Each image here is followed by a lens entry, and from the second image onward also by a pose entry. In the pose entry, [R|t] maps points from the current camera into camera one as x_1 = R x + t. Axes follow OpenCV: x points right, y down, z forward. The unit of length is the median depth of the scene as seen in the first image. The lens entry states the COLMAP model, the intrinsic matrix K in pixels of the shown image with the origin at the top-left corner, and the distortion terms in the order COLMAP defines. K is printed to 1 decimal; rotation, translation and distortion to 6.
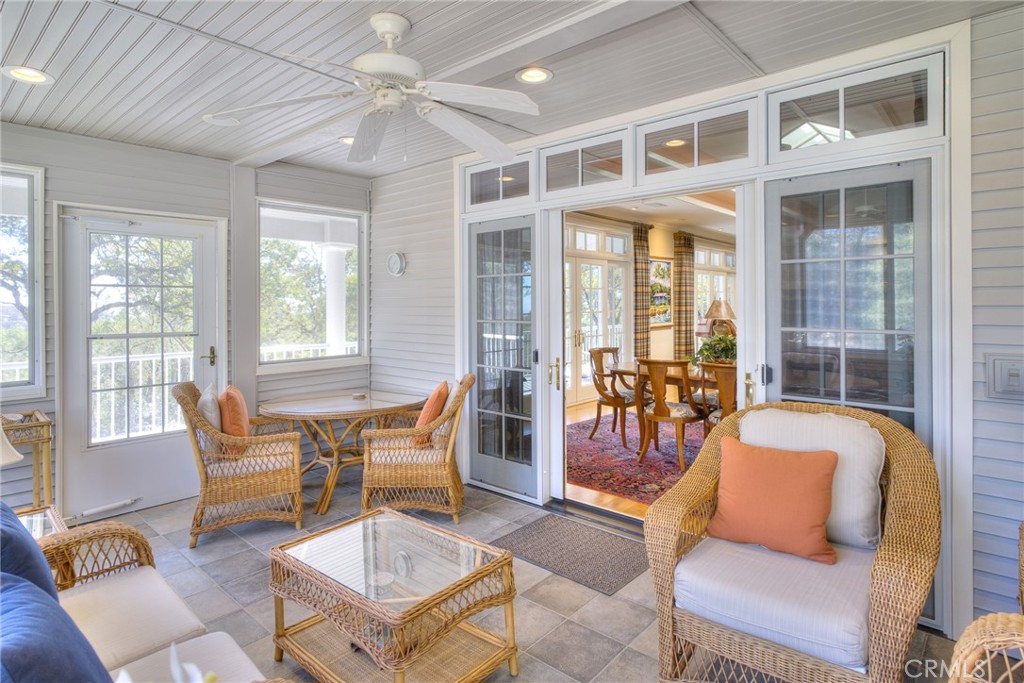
lens RADIAL K [[550.5, 0, 513.5], [0, 550.5, 304.5], [0, 0, 1]] dist [-0.001763, -0.000127]
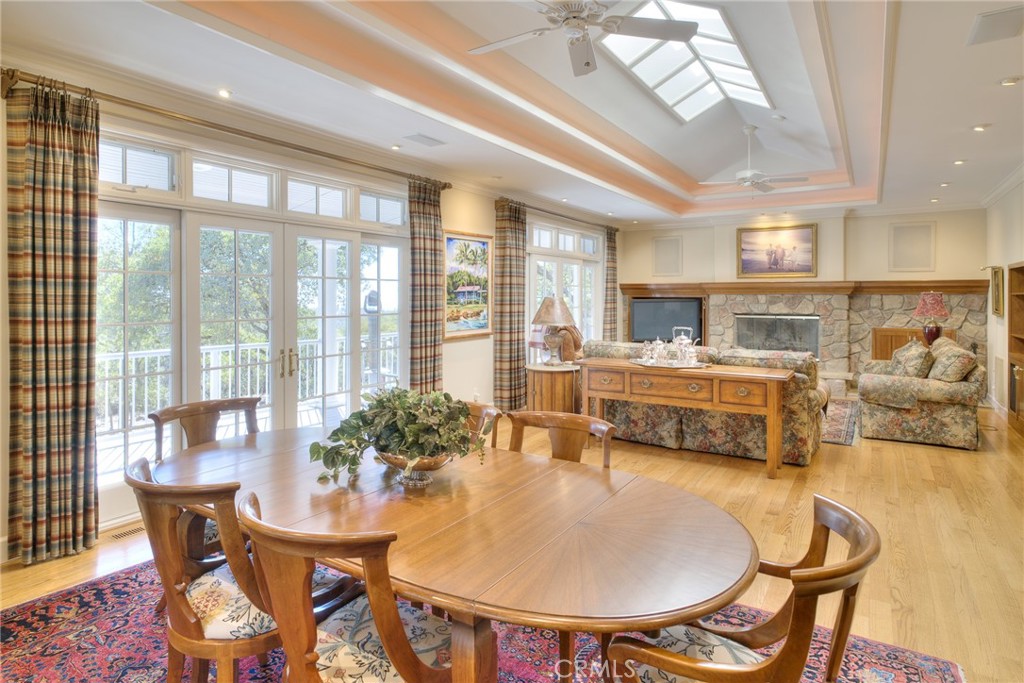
lens RADIAL K [[550.5, 0, 521.7], [0, 550.5, 298.0], [0, 0, 1]] dist [-0.001763, -0.000127]
pose [[0.988051, 0.005291, 0.154035, 0.226777], [-0.005598, 0.999983, 0.001561, -0.007830], [-0.154024, -0.002404, 0.988064, 0.318194]]
